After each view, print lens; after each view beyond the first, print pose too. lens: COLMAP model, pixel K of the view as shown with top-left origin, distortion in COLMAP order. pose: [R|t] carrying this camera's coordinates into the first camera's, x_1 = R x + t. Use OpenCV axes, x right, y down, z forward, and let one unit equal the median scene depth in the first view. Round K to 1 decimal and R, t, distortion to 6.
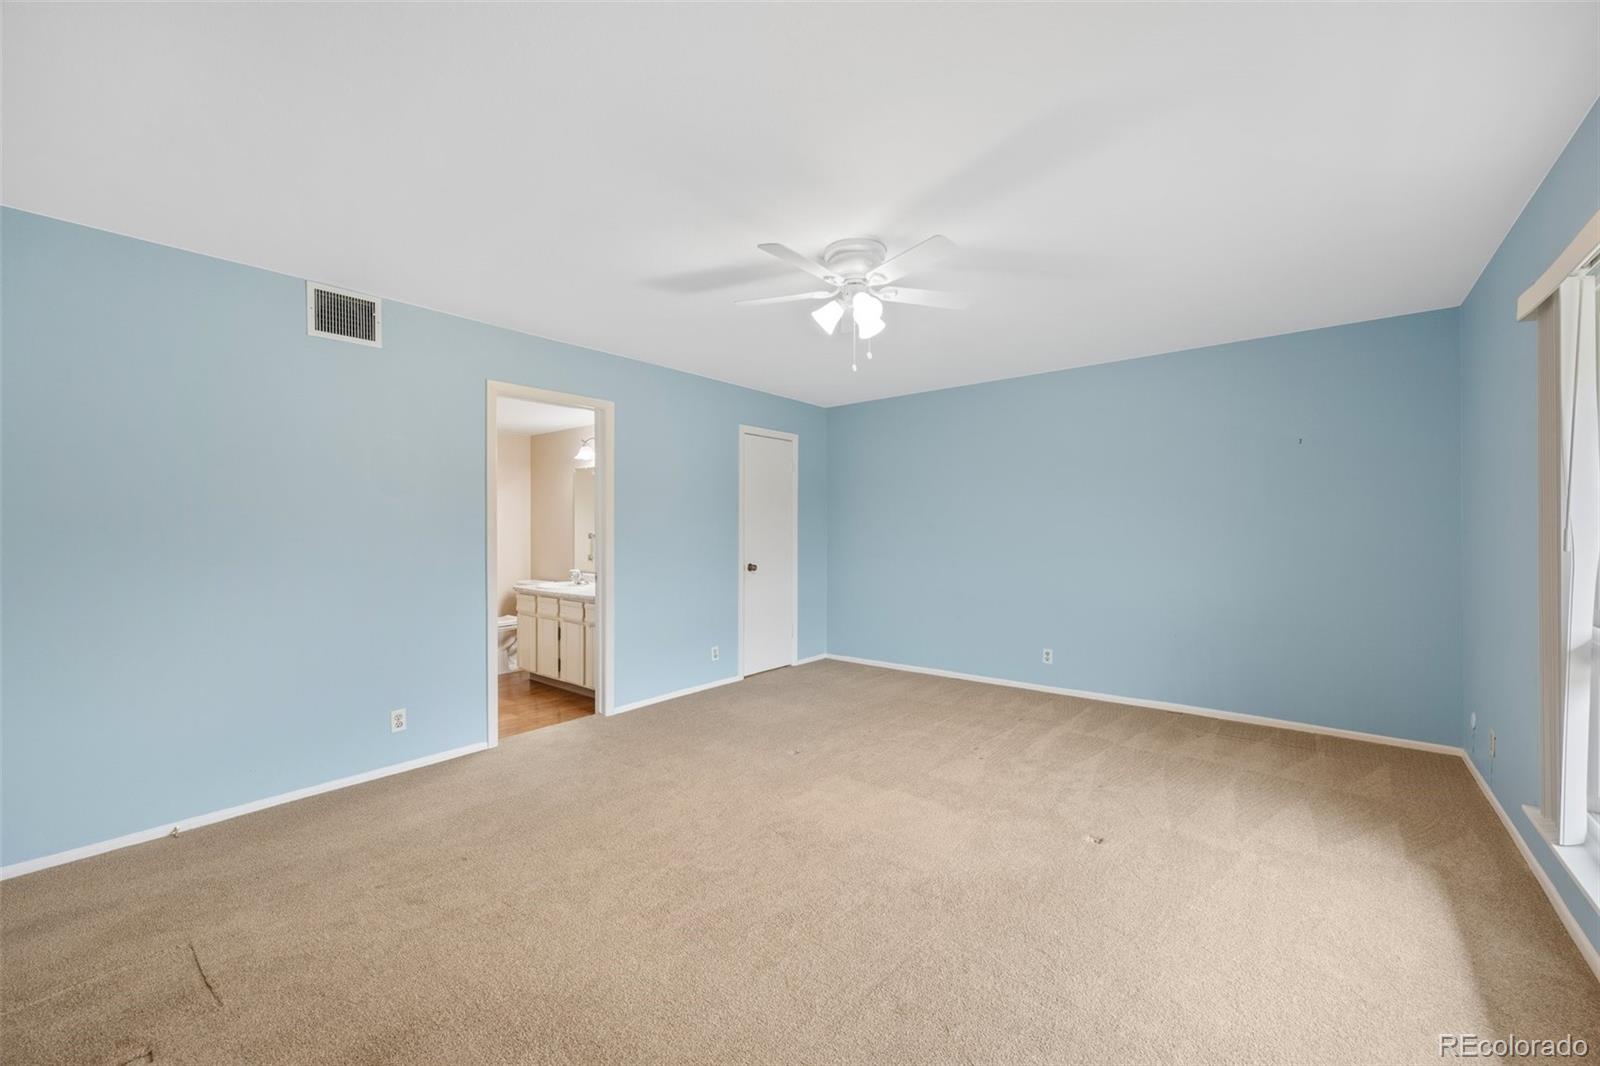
lens RADIAL K [[628.6, 0, 789.7], [0, 628.6, 532.1], [0, 0, 1]] dist [-0.002673, -0.000914]
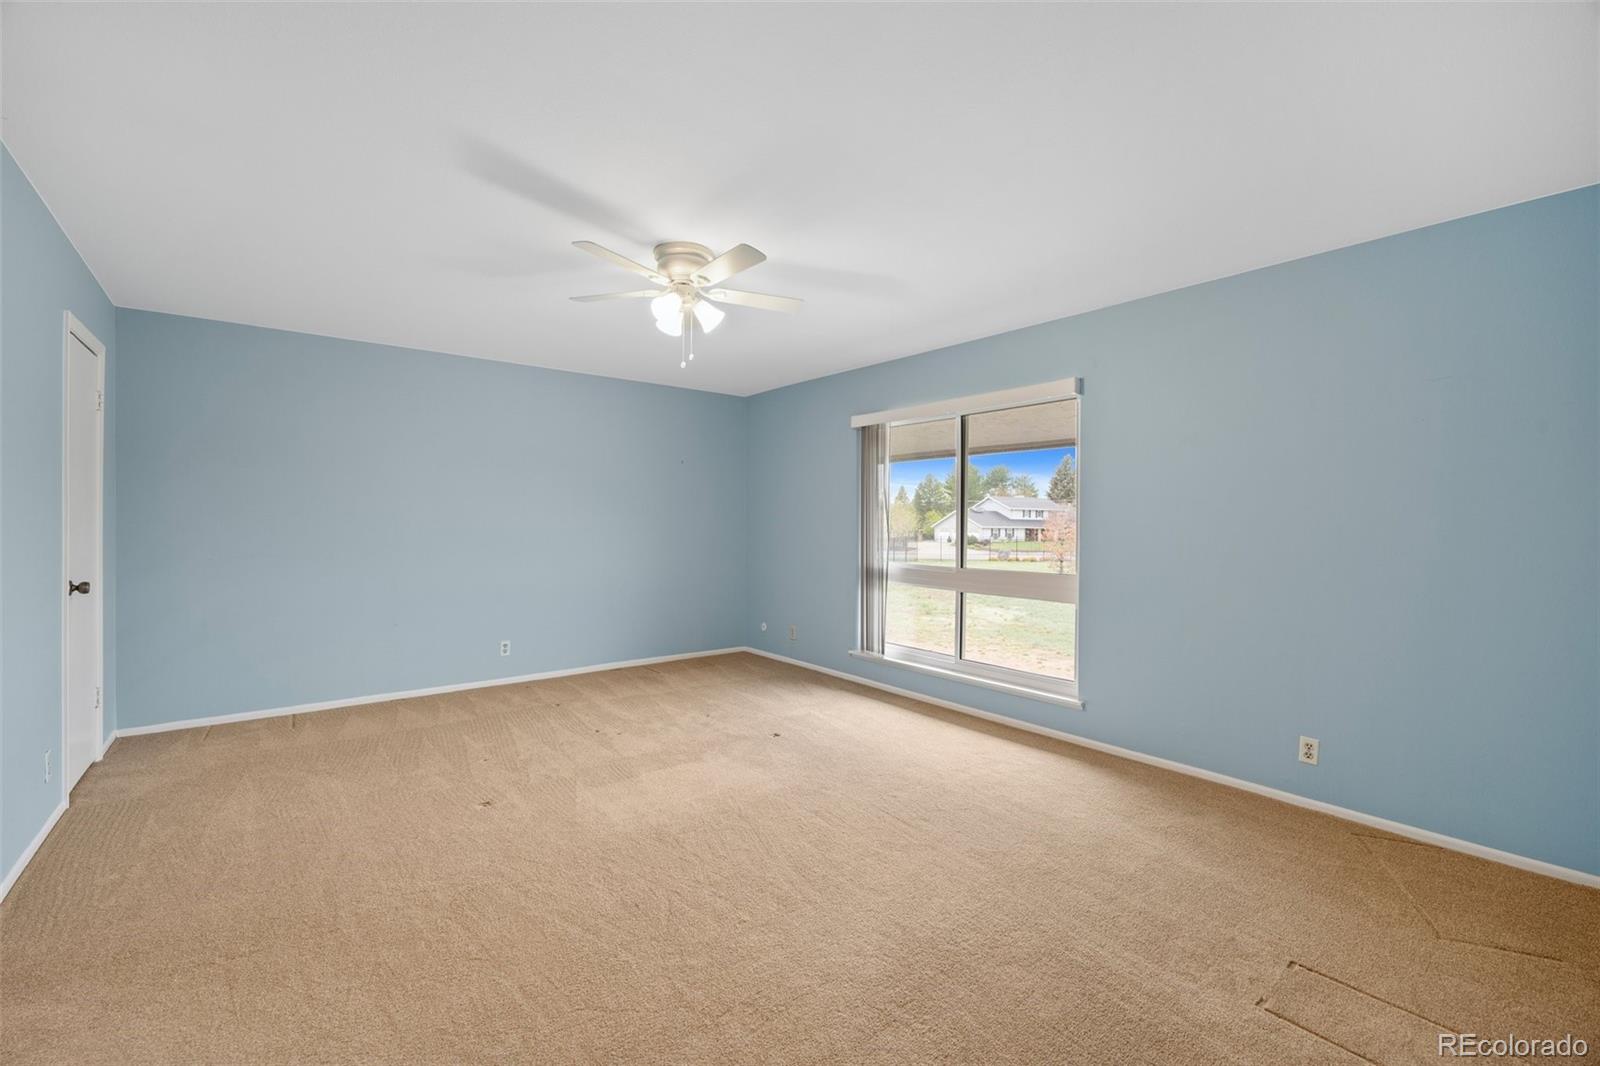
lens RADIAL K [[682.3, 0, 794.4], [0, 682.3, 533.3], [0, 0, 1]] dist [-0.002132, -0.001753]
pose [[0.196324, -0.011197, 0.980475, -0.761487], [-0.004273, 0.999916, 0.012275, 0.001422], [-0.980530, -0.006599, 0.196260, 0.468617]]
